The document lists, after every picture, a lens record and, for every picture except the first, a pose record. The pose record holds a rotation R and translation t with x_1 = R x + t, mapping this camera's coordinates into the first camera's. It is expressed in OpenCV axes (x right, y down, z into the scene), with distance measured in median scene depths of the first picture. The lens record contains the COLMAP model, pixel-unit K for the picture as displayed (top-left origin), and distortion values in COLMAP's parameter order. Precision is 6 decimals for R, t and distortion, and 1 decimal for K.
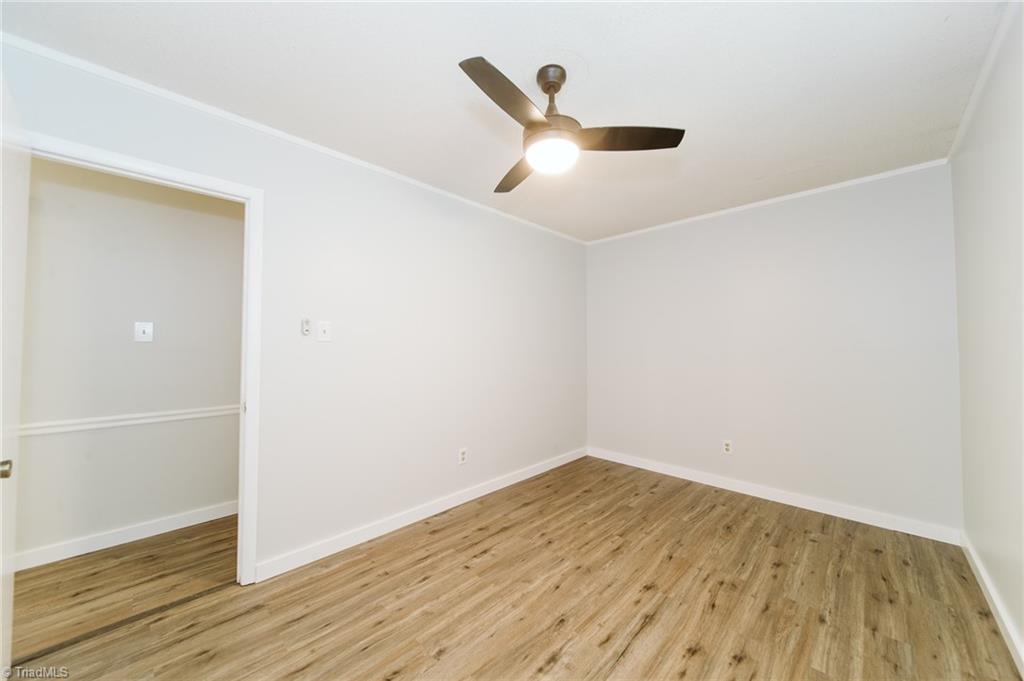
lens RADIAL K [[364.0, 0, 517.6], [0, 364.0, 346.1], [0, 0, 1]] dist [-0.004632, -0.000667]
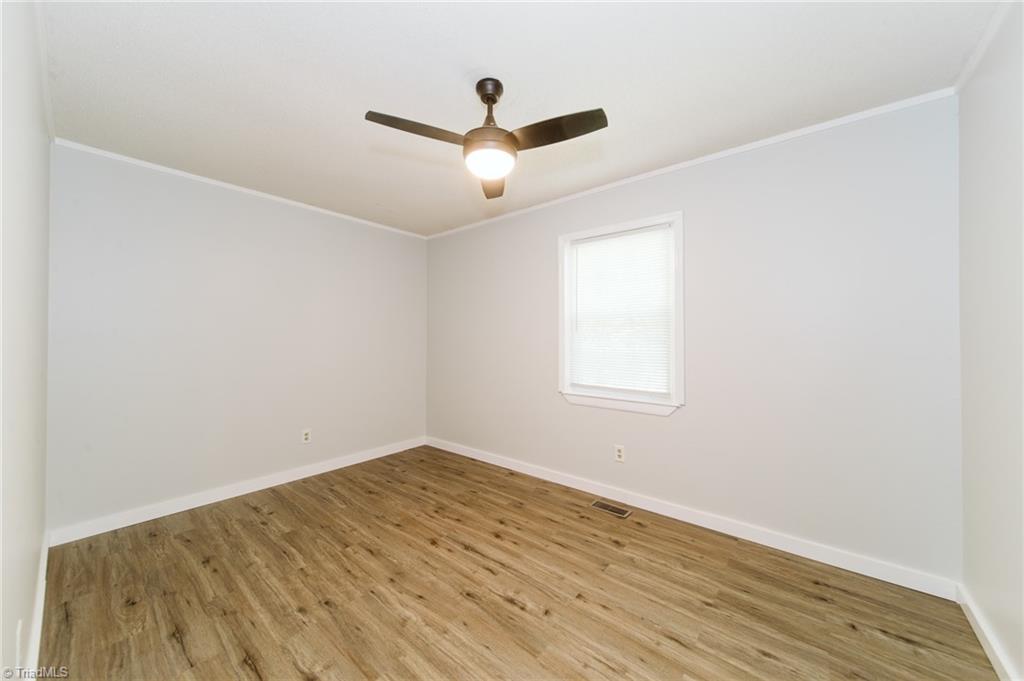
lens RADIAL K [[364.0, 0, 514.9], [0, 364.0, 342.0], [0, 0, 1]] dist [-0.004632, -0.000667]
pose [[-0.095582, -0.008247, 0.995387, -0.741736], [0.000182, 0.999966, 0.008302, 0.004596], [-0.995422, 0.000975, -0.095577, 0.757020]]
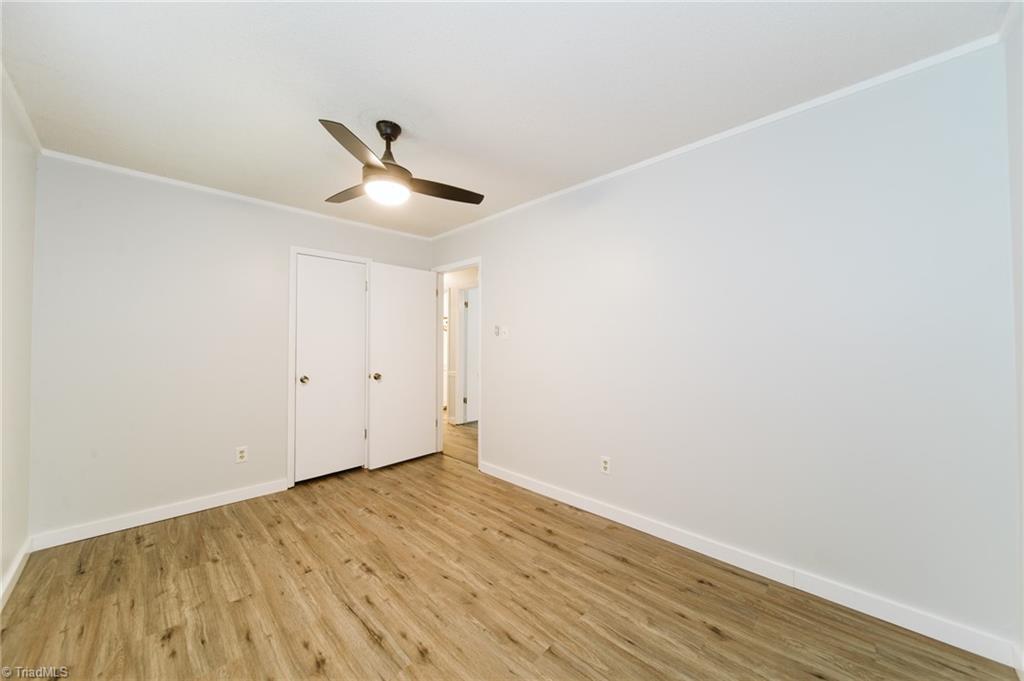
lens RADIAL K [[364.0, 0, 515.6], [0, 364.0, 330.2], [0, 0, 1]] dist [-0.004632, -0.000667]
pose [[0.008086, -0.028457, -0.999562, 1.028720], [0.001654, 0.999594, -0.028445, -0.001782], [0.999966, -0.001423, 0.008130, 1.061387]]
